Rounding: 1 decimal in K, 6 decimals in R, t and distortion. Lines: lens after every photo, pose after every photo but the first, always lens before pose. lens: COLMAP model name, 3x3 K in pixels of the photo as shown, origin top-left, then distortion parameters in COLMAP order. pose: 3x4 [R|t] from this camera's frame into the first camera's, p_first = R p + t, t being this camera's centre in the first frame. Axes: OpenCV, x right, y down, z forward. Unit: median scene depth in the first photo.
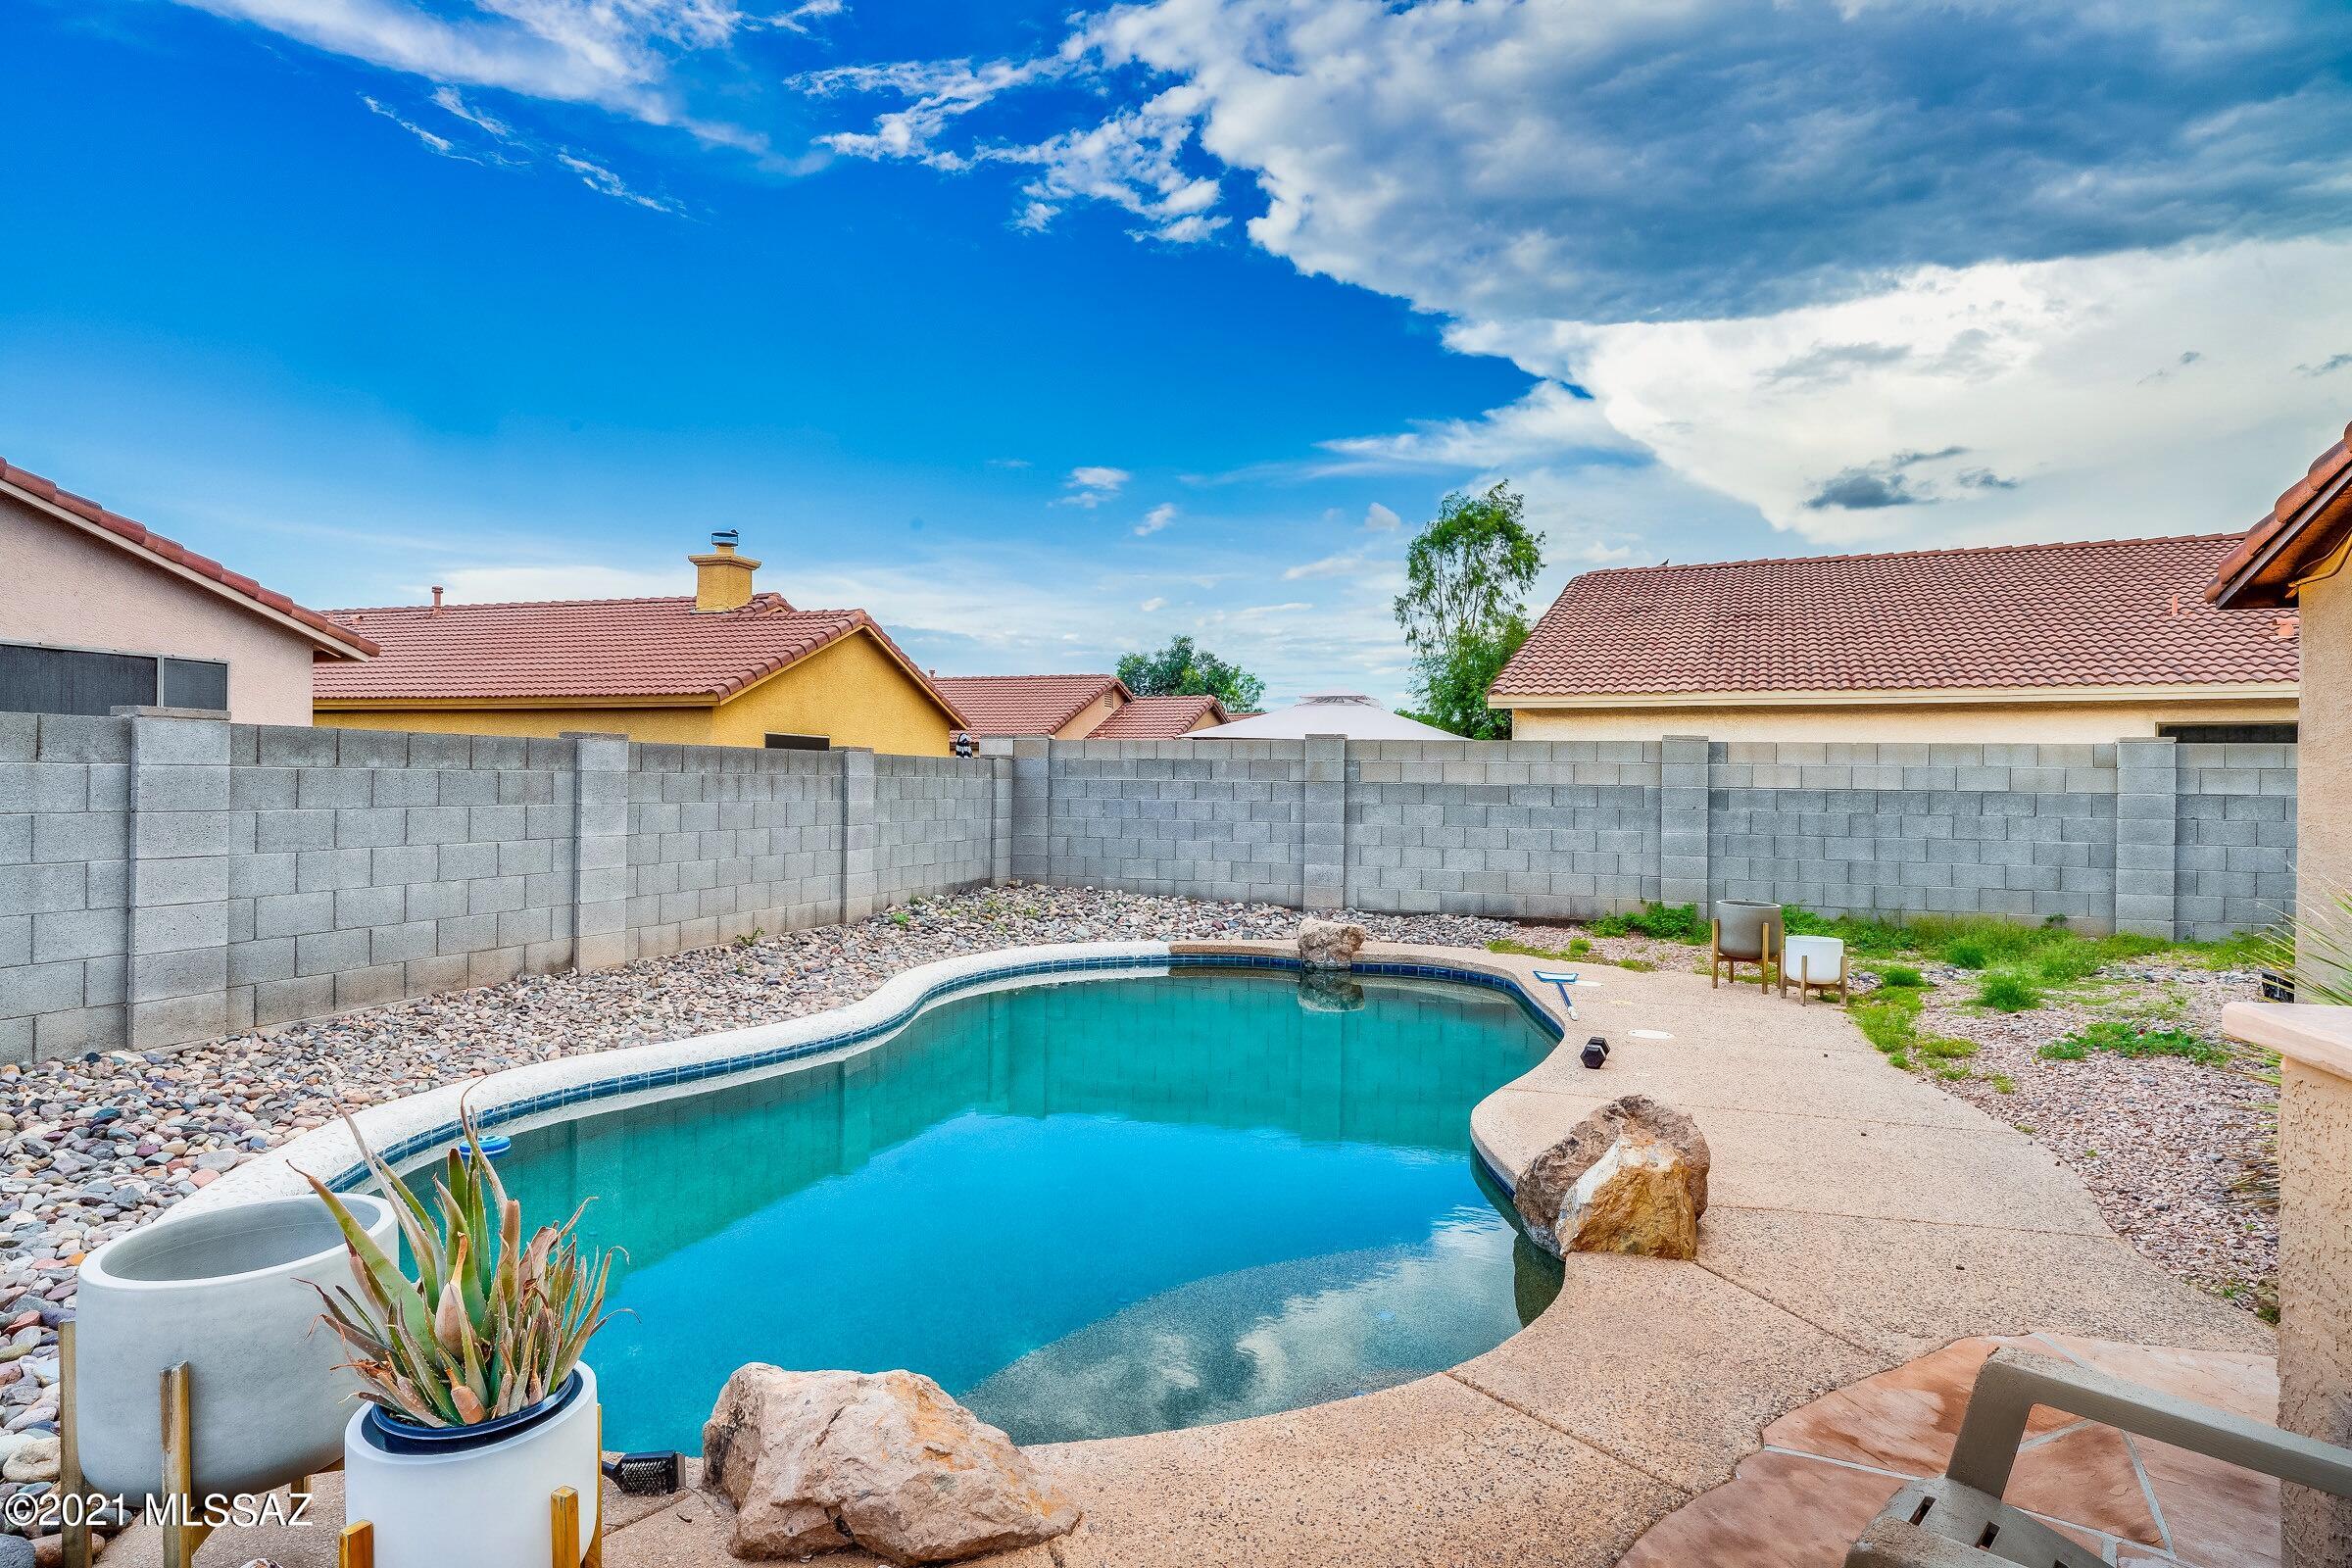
lens RADIAL K [[1285.5, 0, 1169.2], [0, 1285.5, 780.8], [0, 0, 1]] dist [-0.001044, 0.002759]
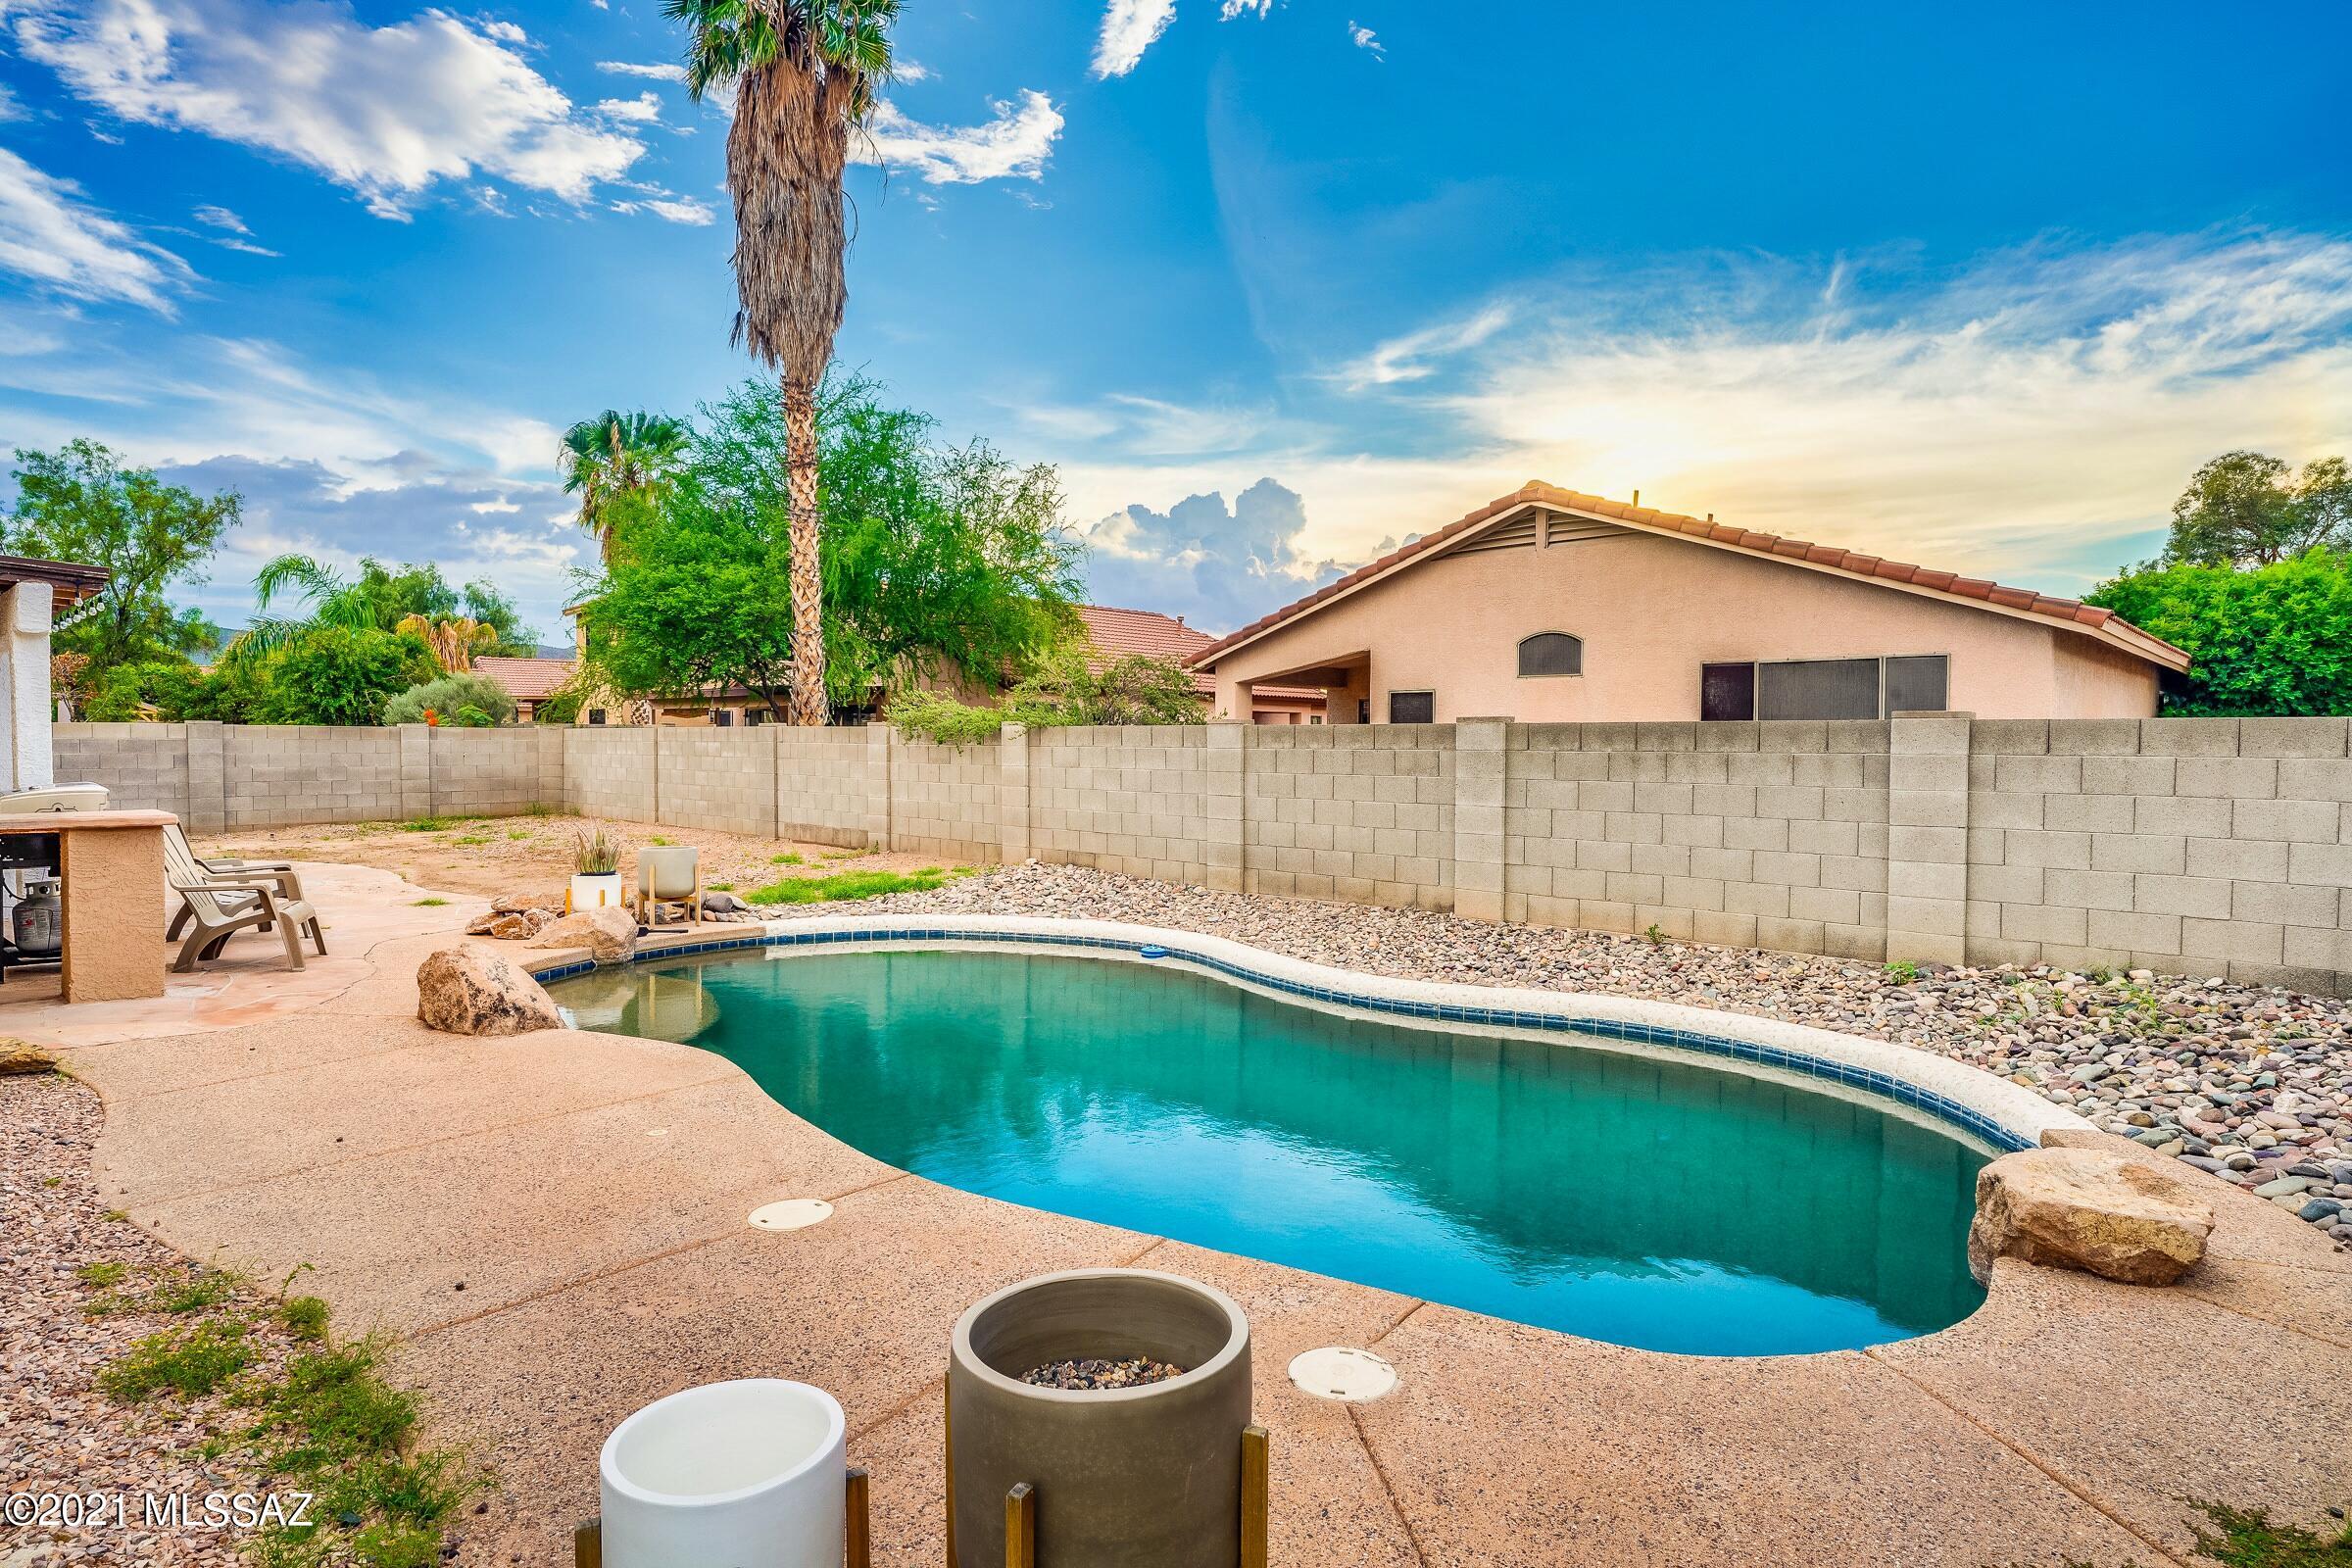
lens RADIAL K [[1285.5, 0, 1188.5], [0, 1285.5, 795.2], [0, 0, 1]] dist [-0.001044, 0.002759]
pose [[-0.427341, 0.020239, -0.903864, 0.744751], [-0.011132, 0.999556, 0.027645, 0.003930], [0.904022, 0.021876, -0.426926, 1.301699]]
